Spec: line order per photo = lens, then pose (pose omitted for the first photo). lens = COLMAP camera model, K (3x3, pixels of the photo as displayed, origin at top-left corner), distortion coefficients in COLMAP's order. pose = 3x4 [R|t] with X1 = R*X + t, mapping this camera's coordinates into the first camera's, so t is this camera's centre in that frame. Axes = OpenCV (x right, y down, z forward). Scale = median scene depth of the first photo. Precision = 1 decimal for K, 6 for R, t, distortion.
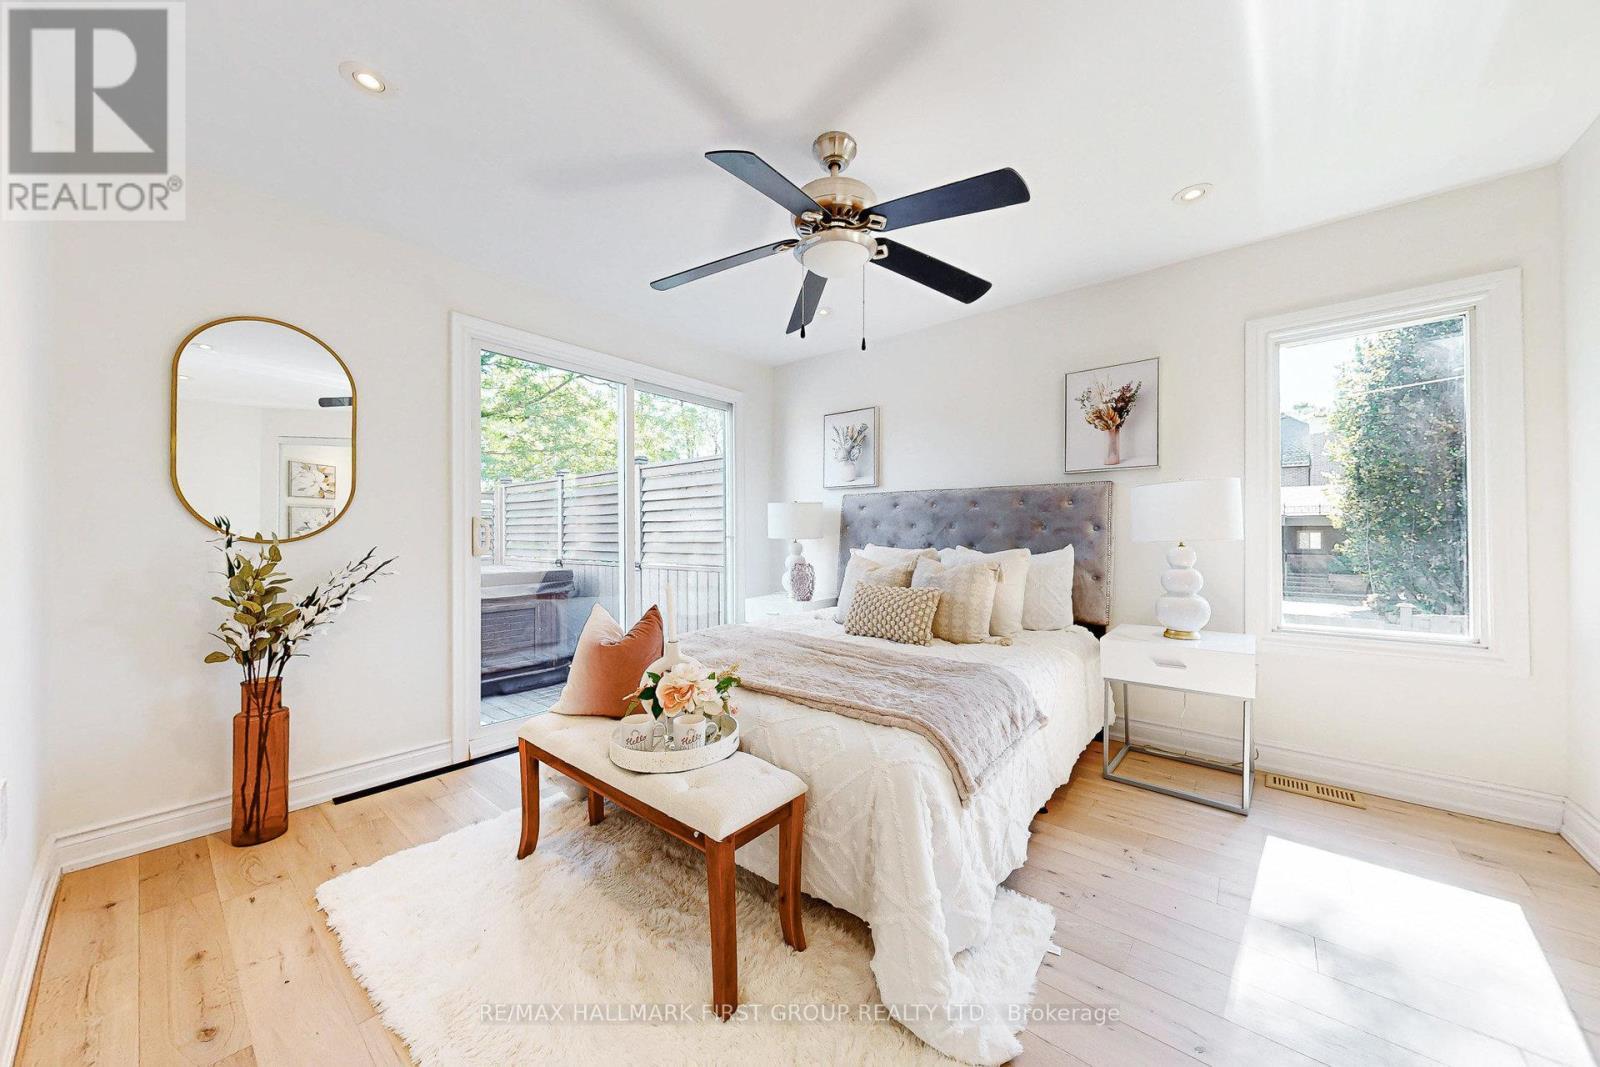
lens RADIAL K [[531.8, 0, 800.7], [0, 531.8, 535.1], [0, 0, 1]] dist [-0.000980, 0.000356]
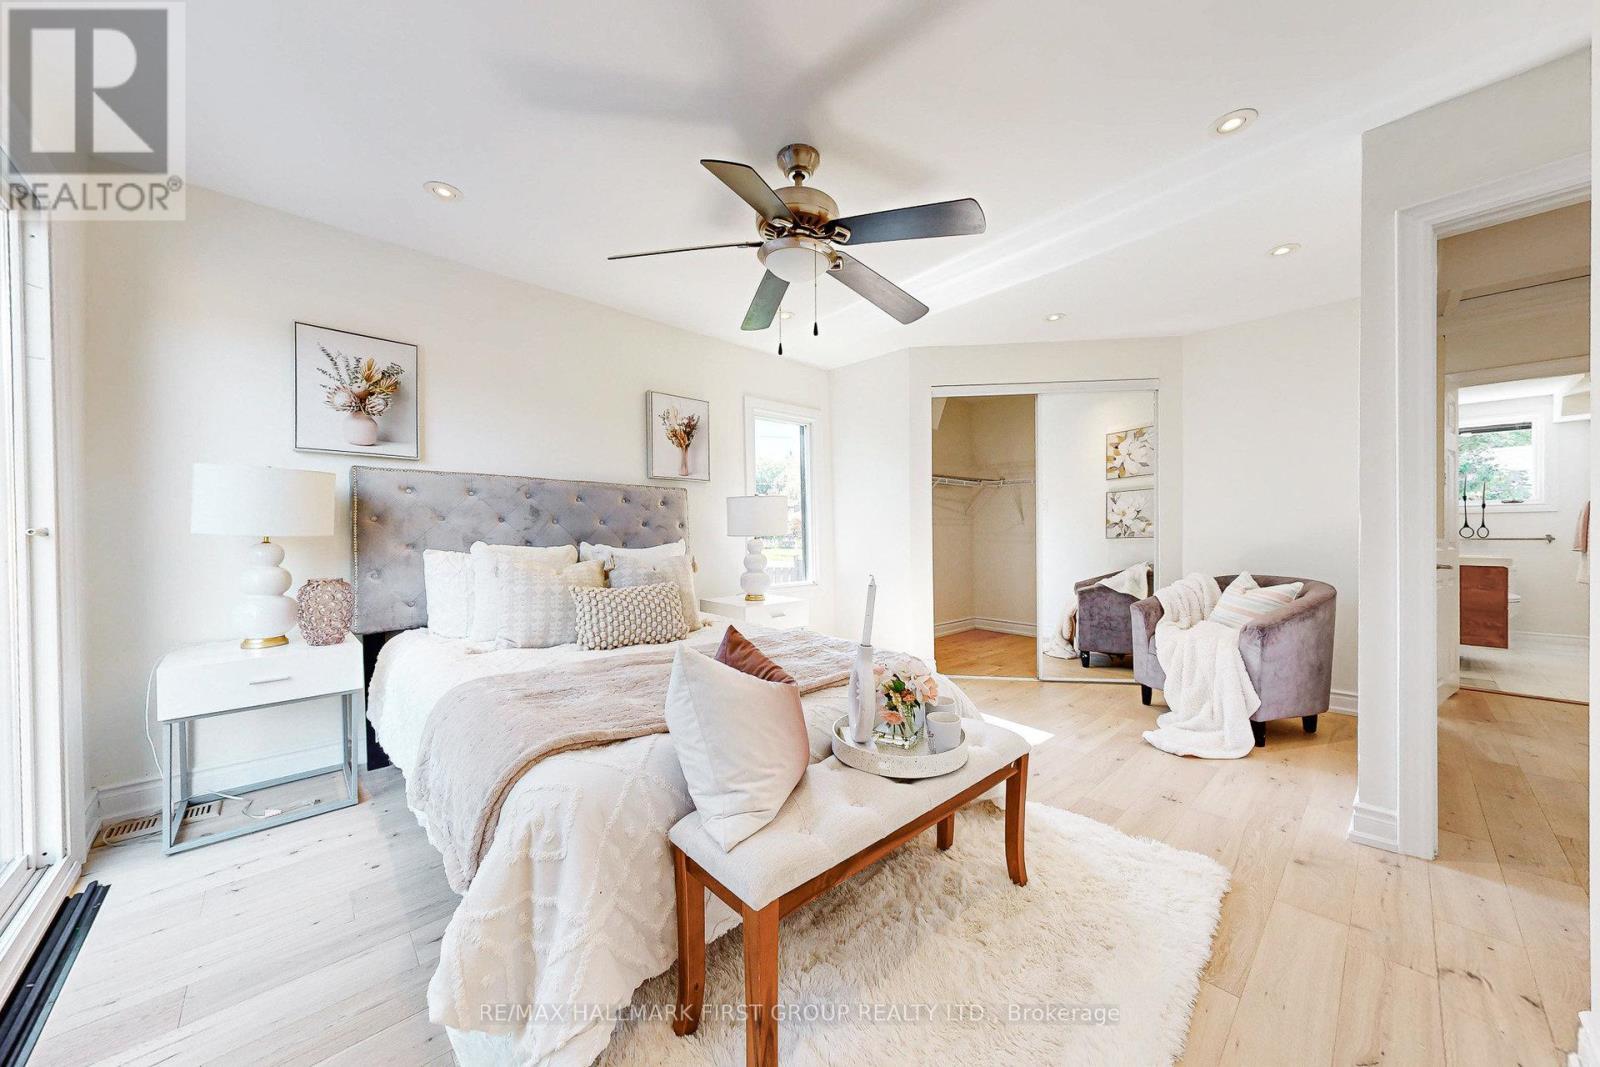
lens RADIAL K [[588.1, 0, 798.3], [0, 588.1, 534.7], [0, 0, 1]] dist [0.000049, -0.000168]
pose [[0.106830, -0.000247, 0.994277, -0.752599], [0.002433, 0.999997, -0.000013, 0.007889], [-0.994274, 0.002421, 0.106830, 0.569242]]
